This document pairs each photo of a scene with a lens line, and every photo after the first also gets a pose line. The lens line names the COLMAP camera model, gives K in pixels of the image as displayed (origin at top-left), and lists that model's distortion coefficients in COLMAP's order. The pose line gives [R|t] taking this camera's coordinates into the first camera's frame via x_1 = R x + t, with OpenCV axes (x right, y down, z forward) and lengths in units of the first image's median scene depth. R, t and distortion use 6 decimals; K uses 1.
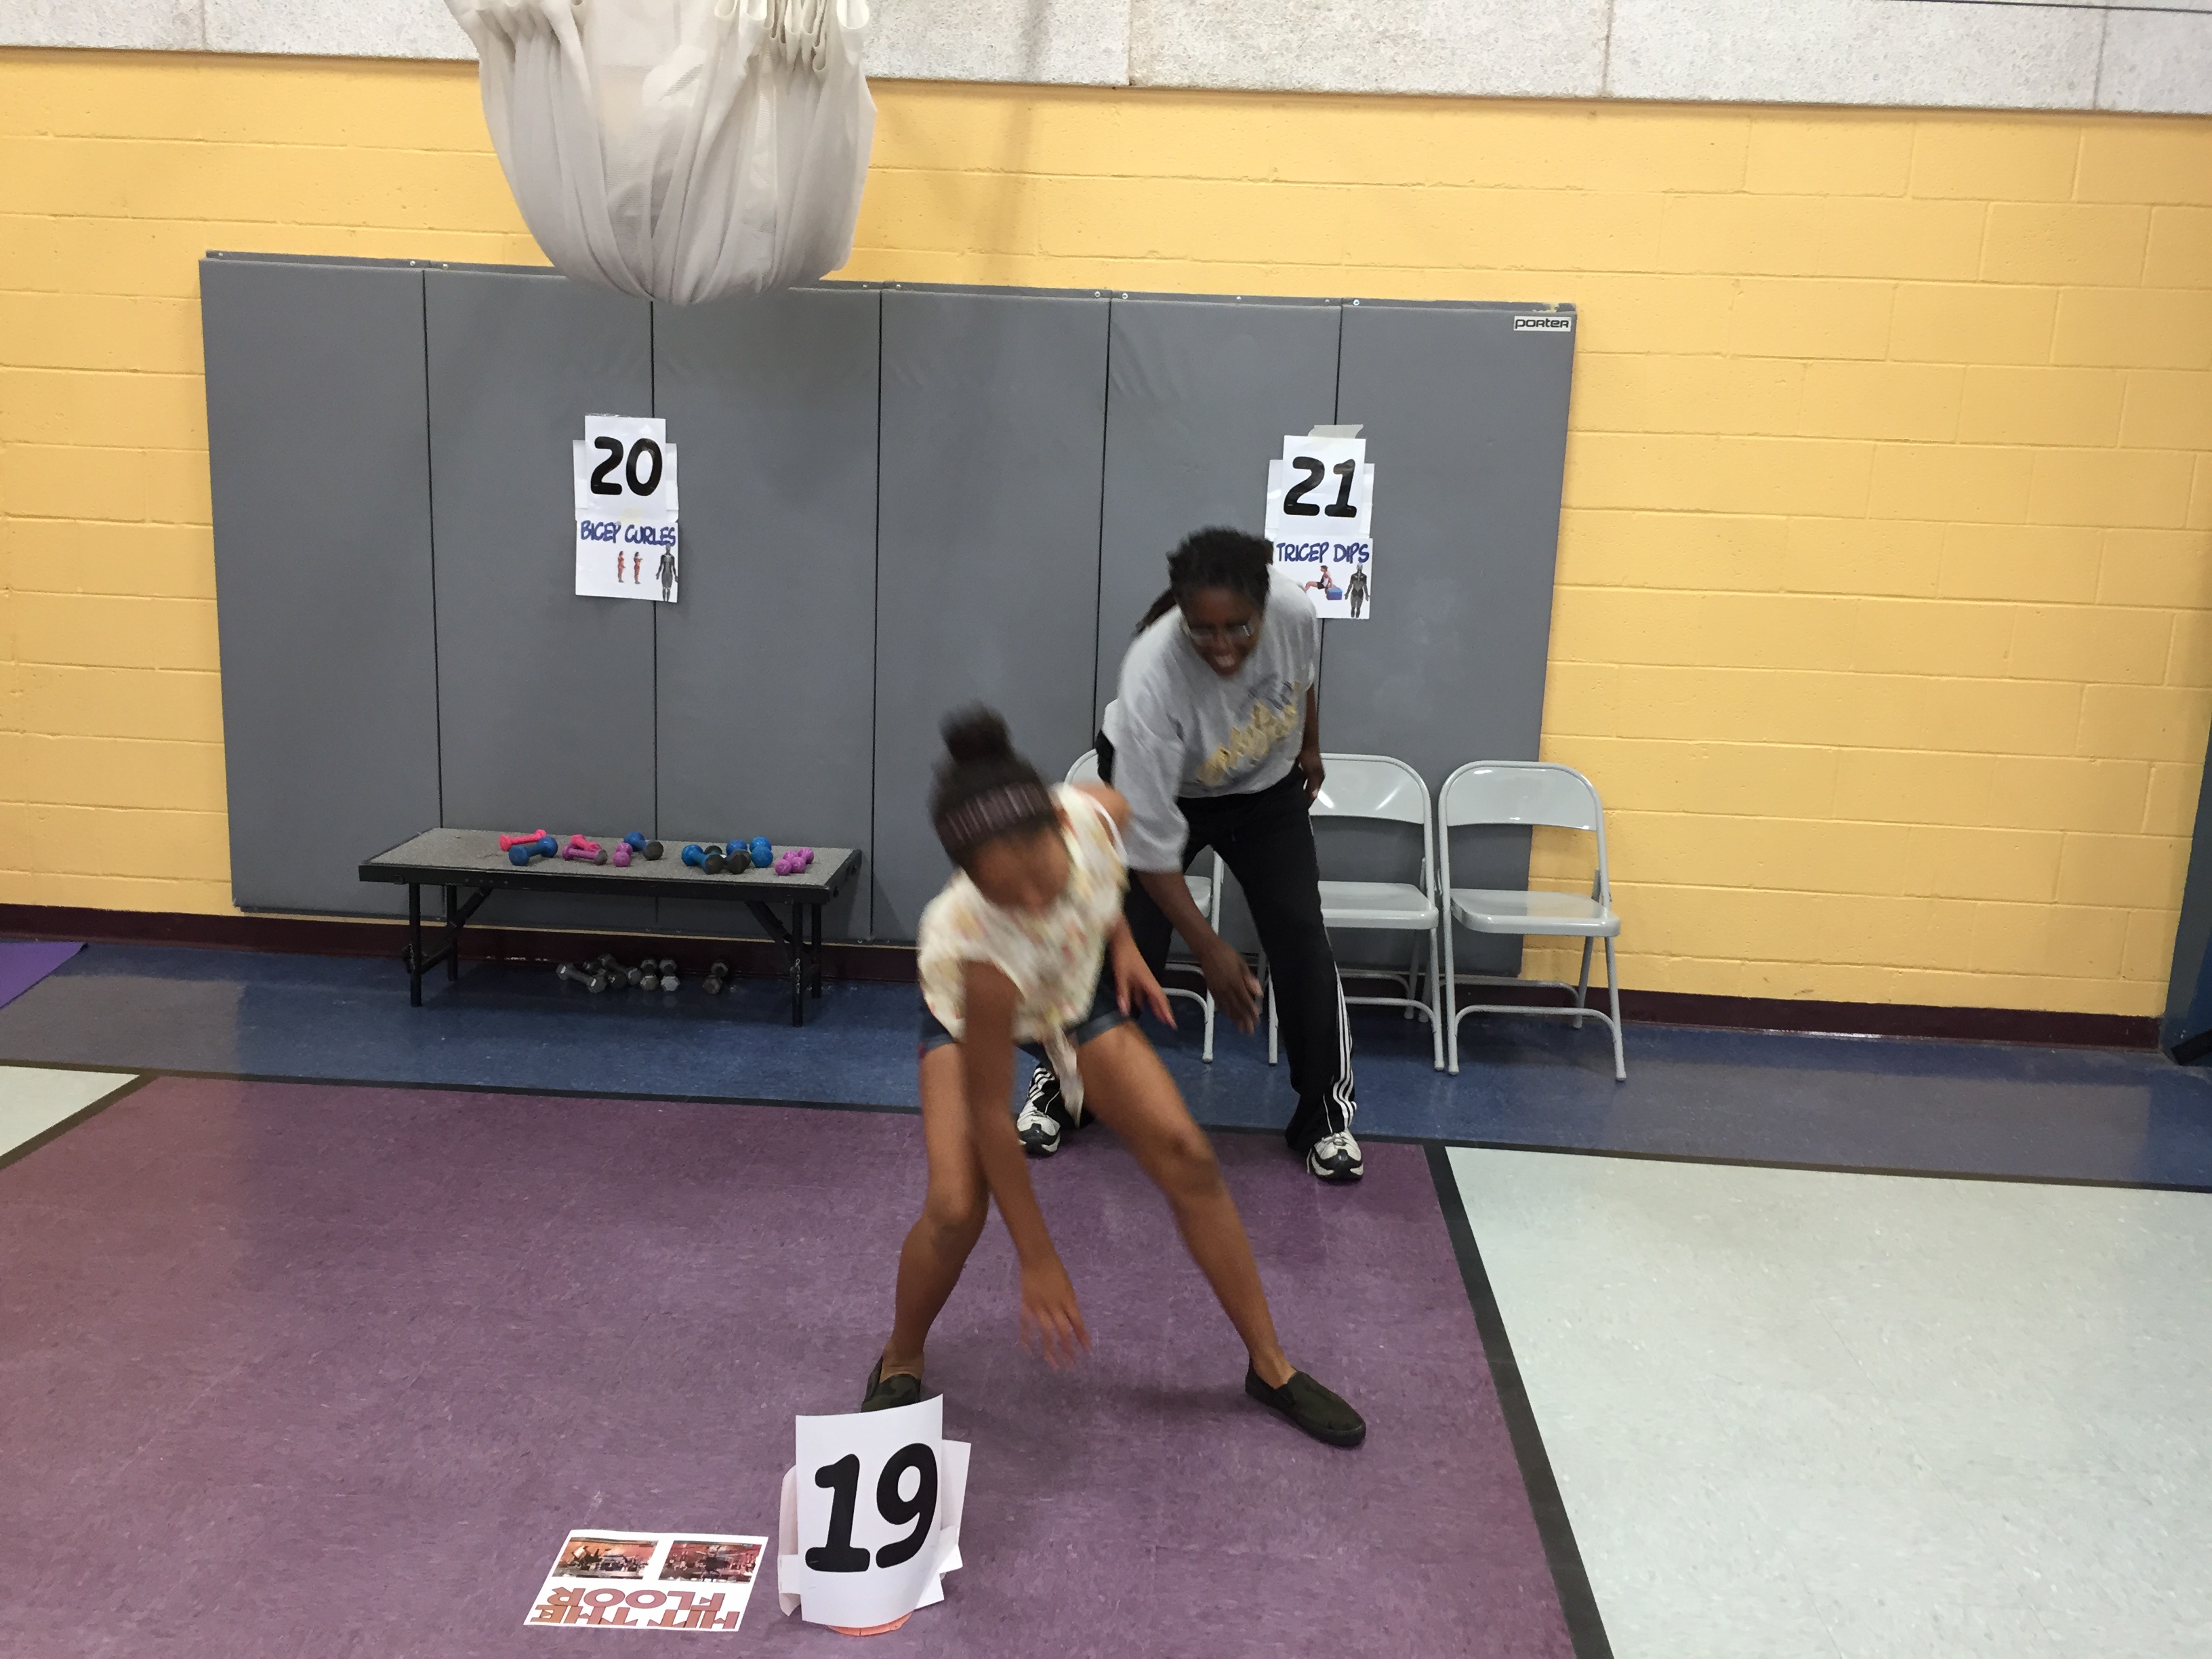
lens RADIAL K [[1858.2, 0, 1109.0], [0, 1858.2, 834.8], [0, 0, 1]] dist [0.047275, -0.034656]
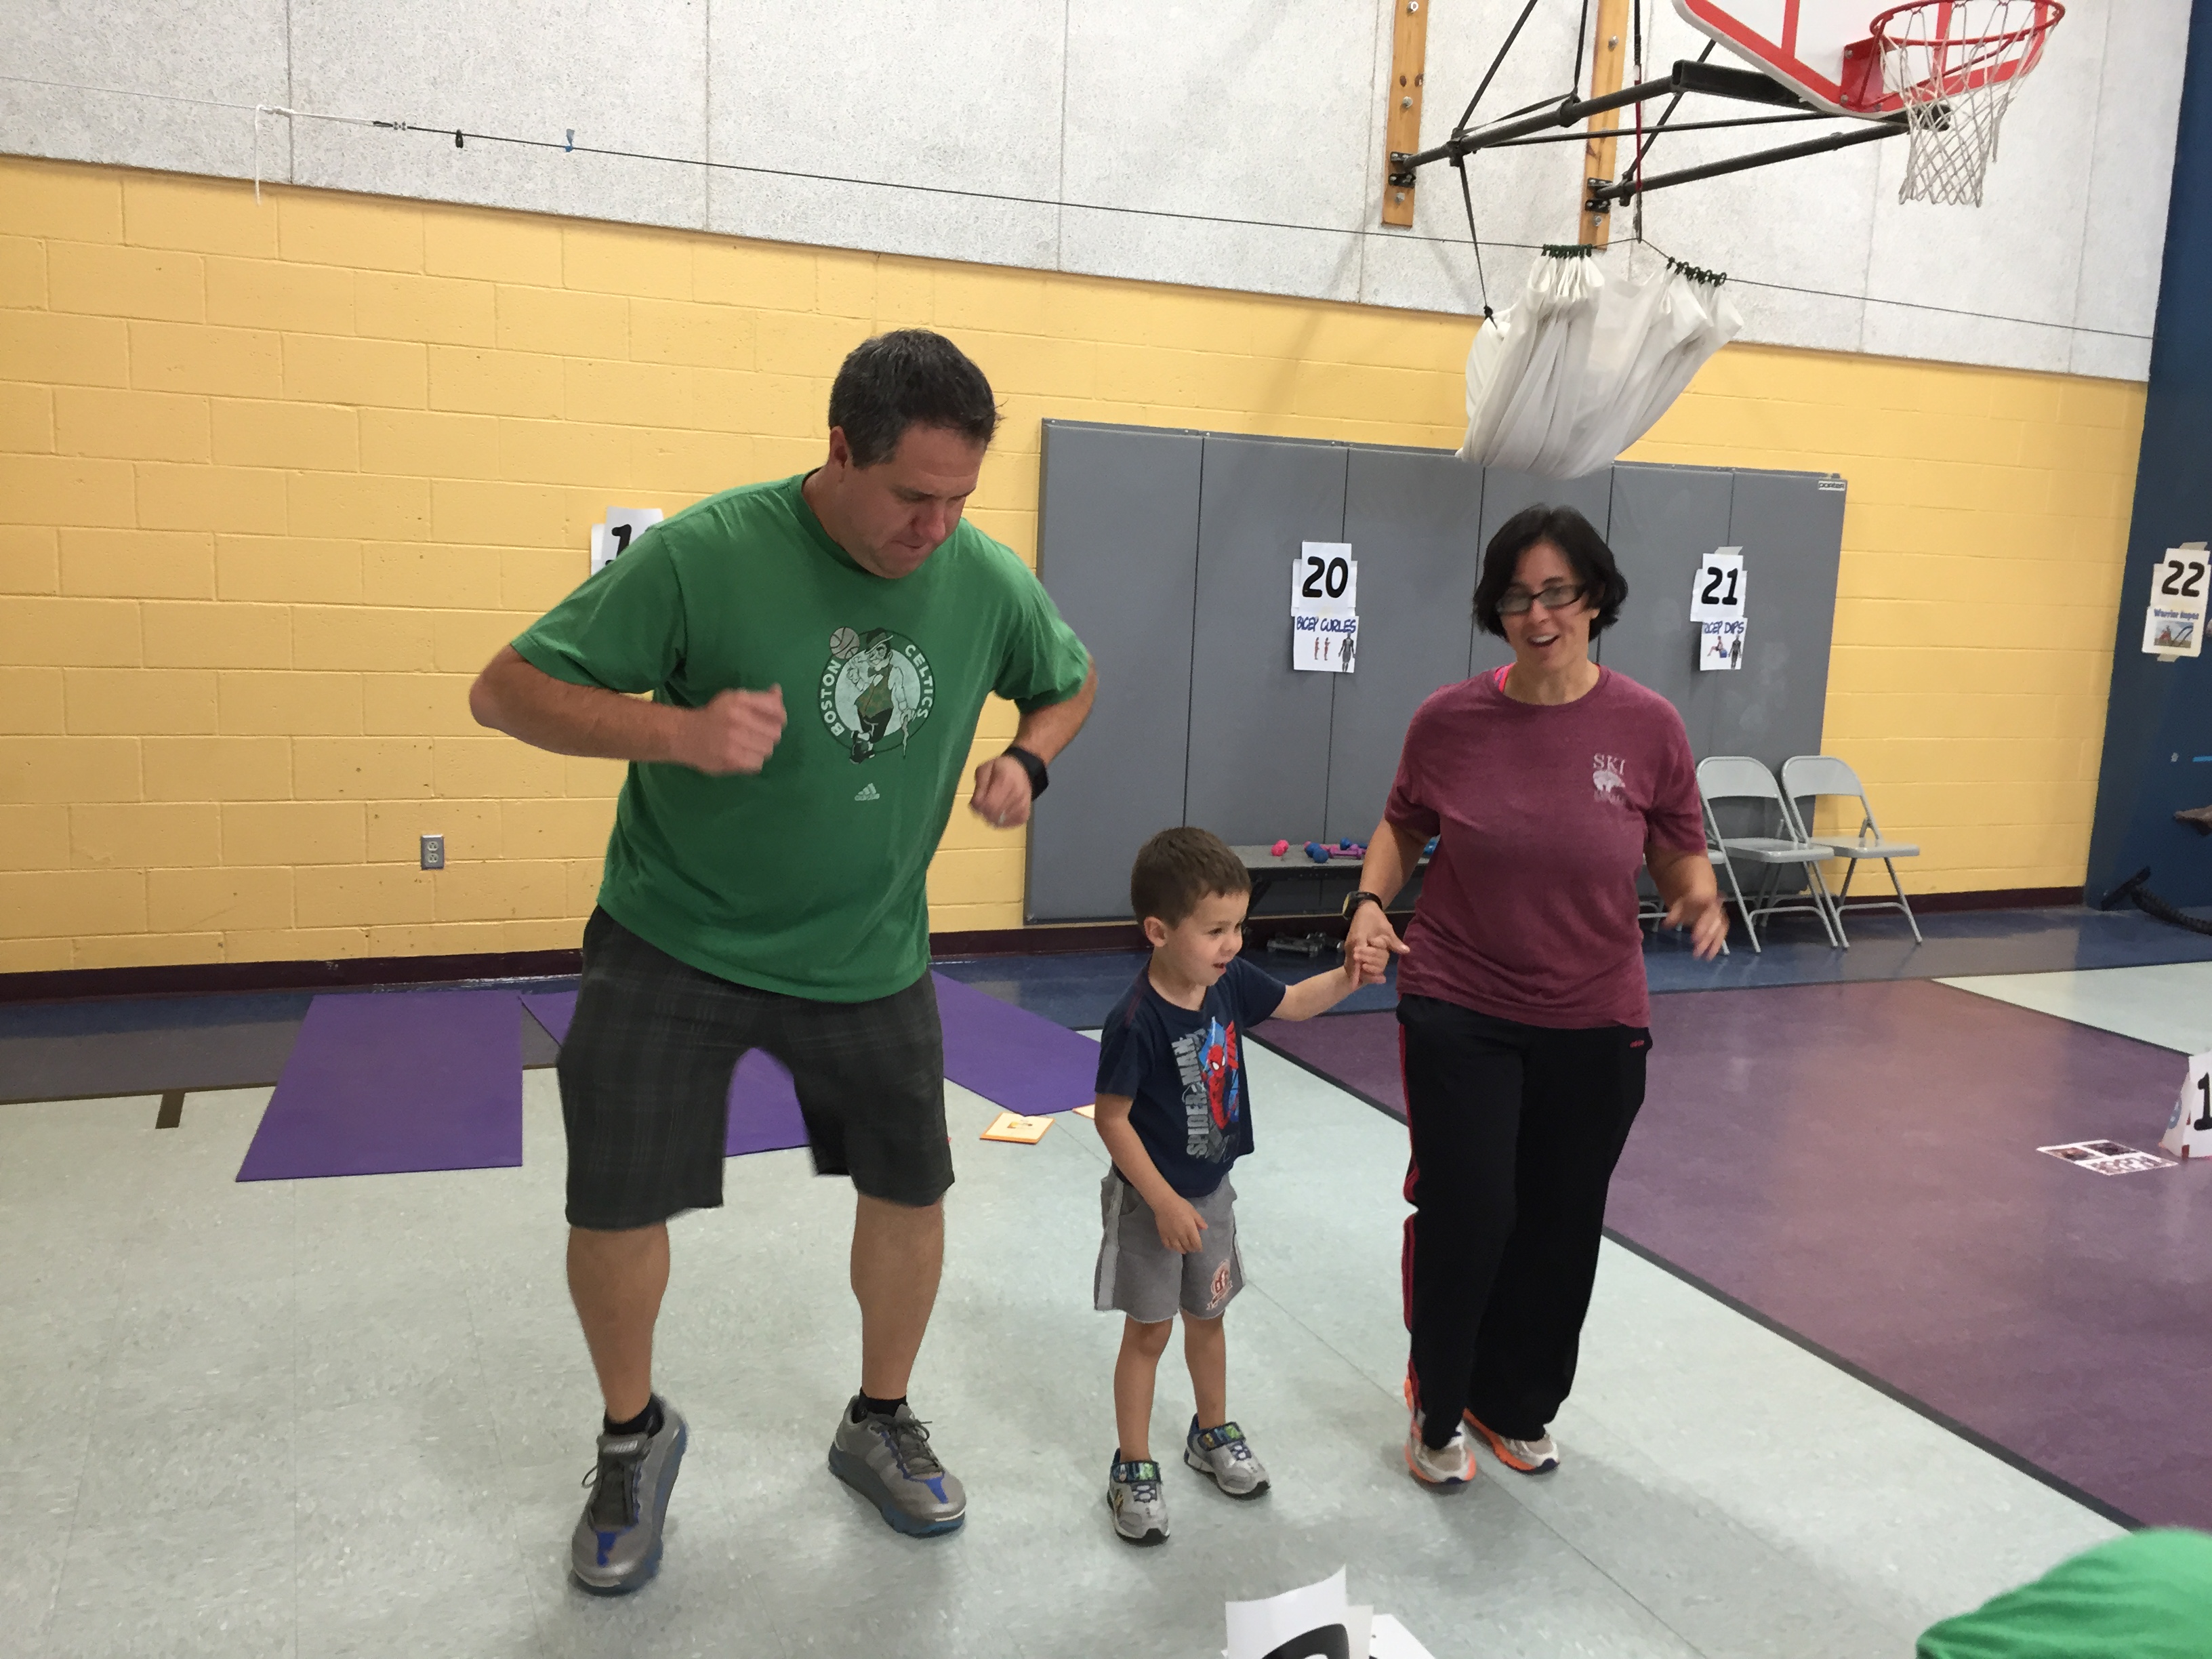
lens RADIAL K [[1858.2, 0, 1096.5], [0, 1858.2, 828.0], [0, 0, 1]] dist [0.047275, -0.034656]
pose [[0.899919, -0.065274, 0.431143, -1.030906], [0.079518, 0.996719, -0.015076, -0.002333], [-0.428745, 0.047851, 0.902158, -0.178428]]
